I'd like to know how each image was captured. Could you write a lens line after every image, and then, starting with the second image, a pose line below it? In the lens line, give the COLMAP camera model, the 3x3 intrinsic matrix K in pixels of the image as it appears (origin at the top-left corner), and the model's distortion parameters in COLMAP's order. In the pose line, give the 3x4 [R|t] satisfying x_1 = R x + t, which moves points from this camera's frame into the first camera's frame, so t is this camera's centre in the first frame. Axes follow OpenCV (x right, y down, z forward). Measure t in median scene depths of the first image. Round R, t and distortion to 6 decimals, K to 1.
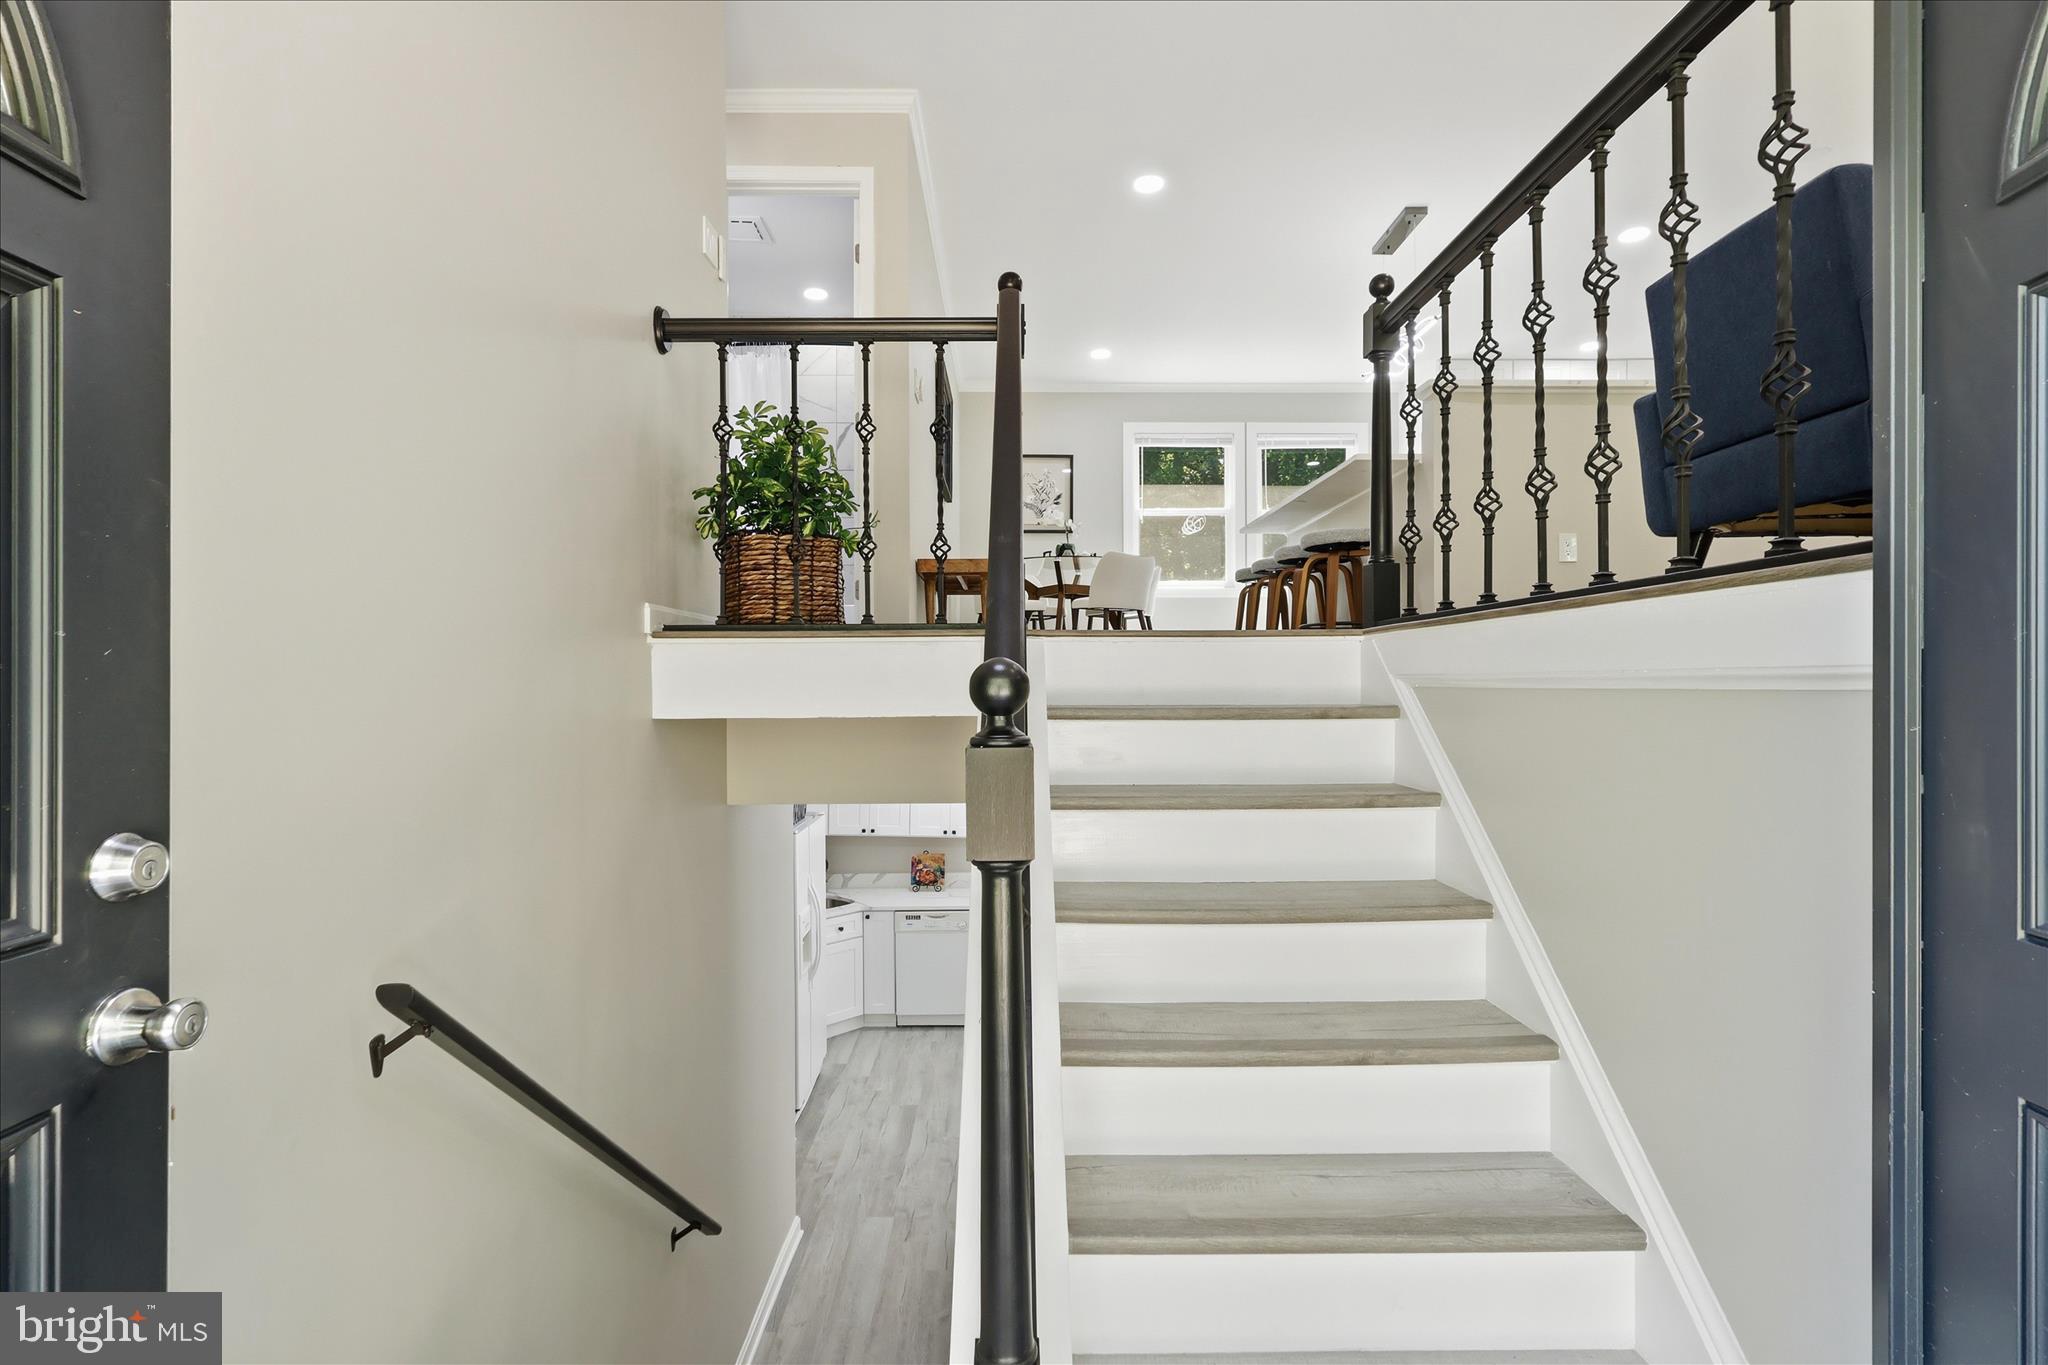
lens RADIAL K [[980.5, 0, 1024.0], [0, 980.5, 682.5], [0, 0, 1]] dist [-0.001302, -0.000563]
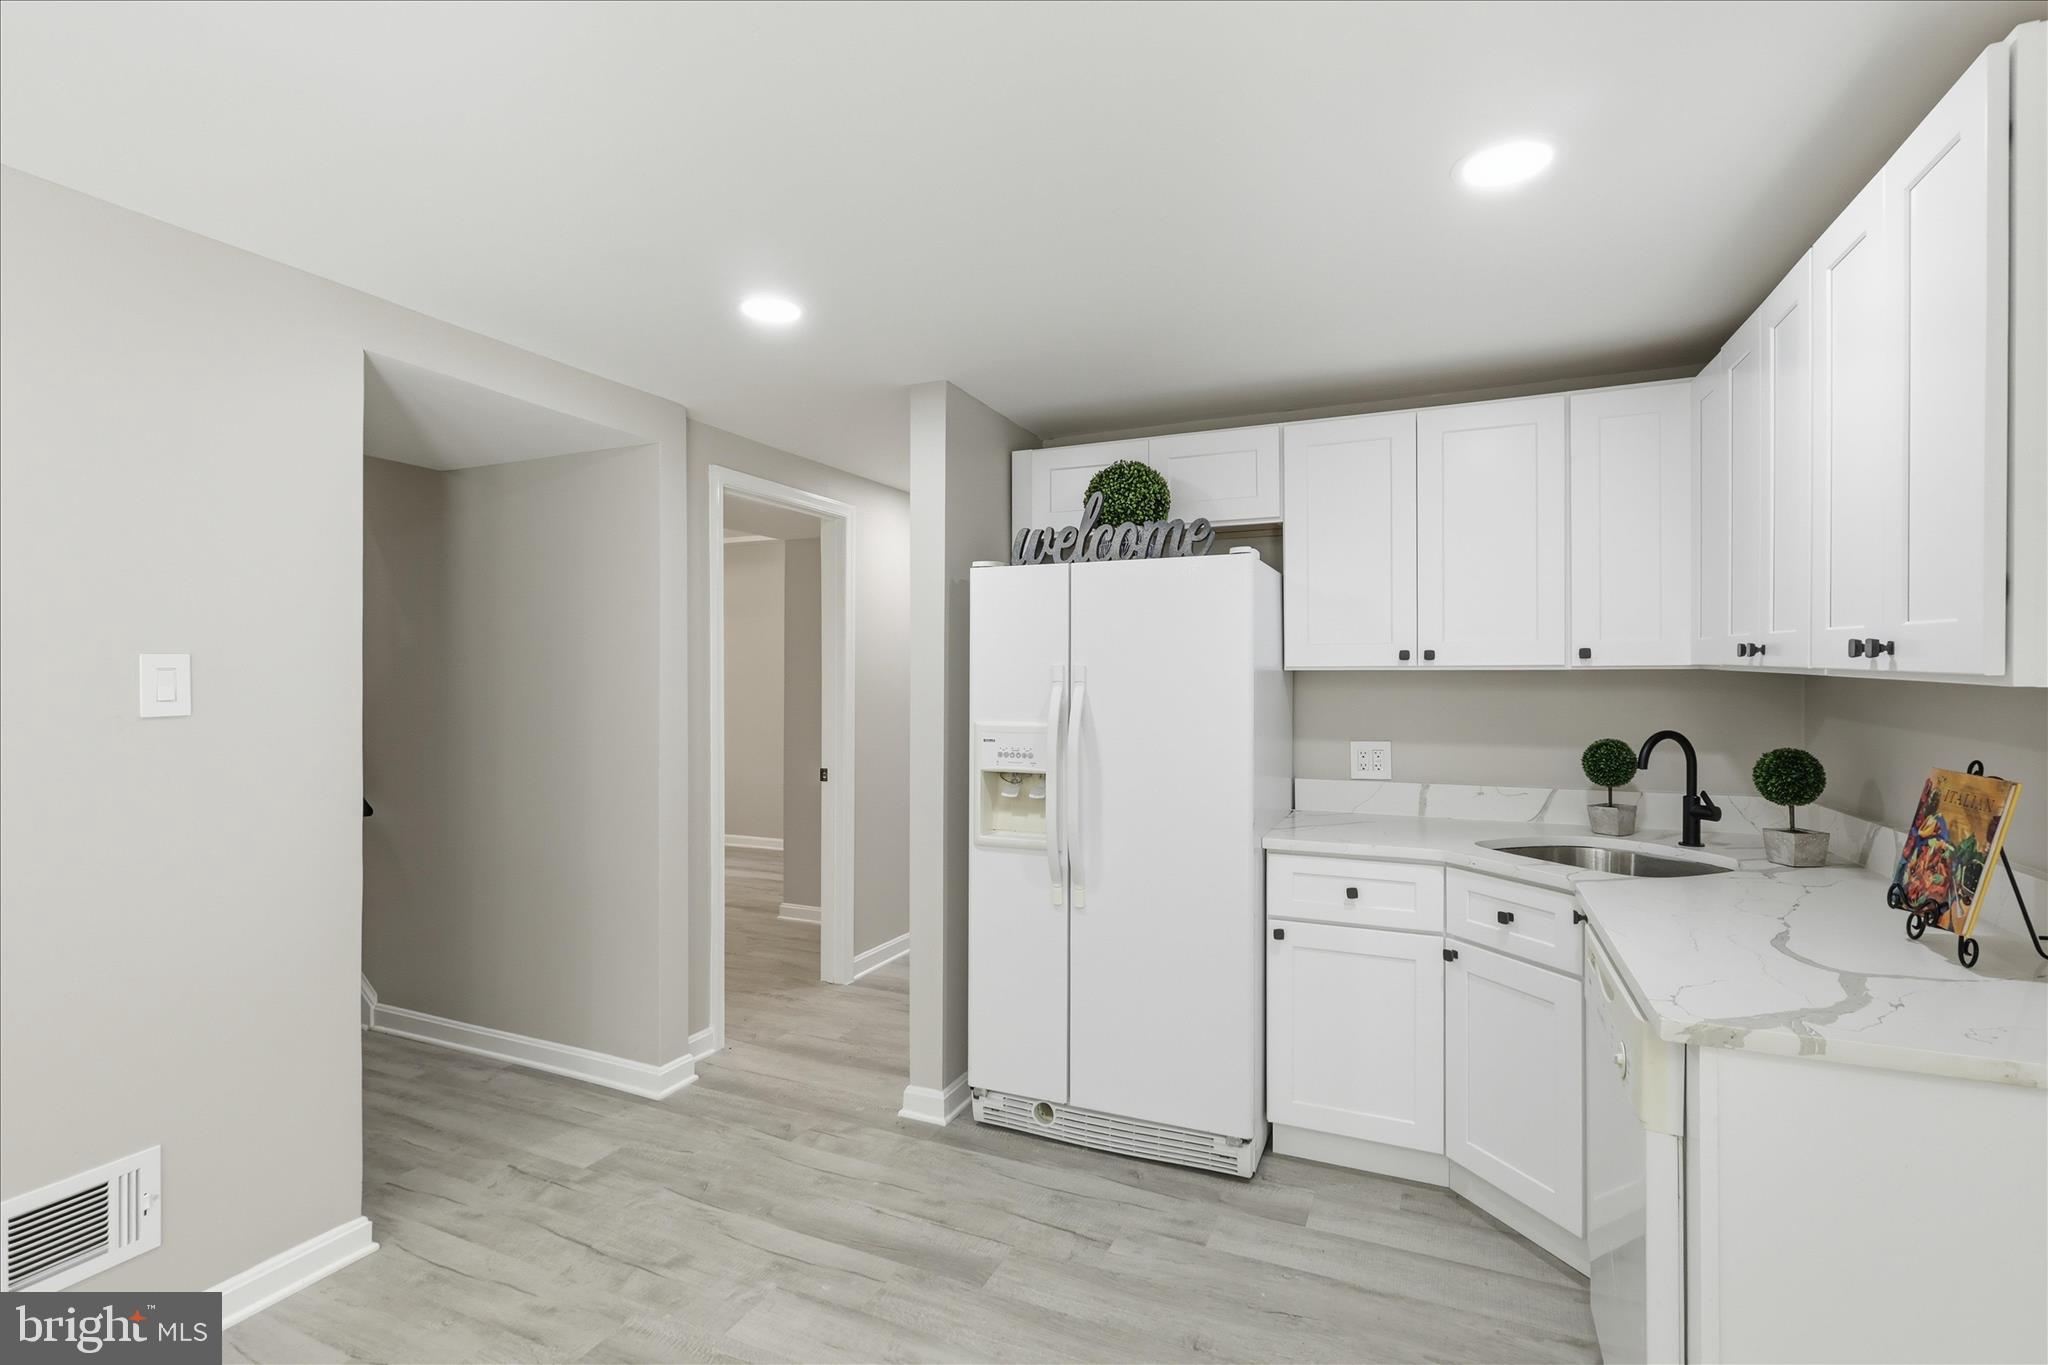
lens RADIAL K [[855.0, 0, 1024.0], [0, 855.0, 682.5], [0, 0, 1]] dist [-0.000357, -0.000109]
pose [[-0.382810, 0.004156, -0.923818, 0.204189], [0.002720, 0.999991, 0.003372, 0.187262], [0.923823, -0.001222, -0.382818, 1.155412]]
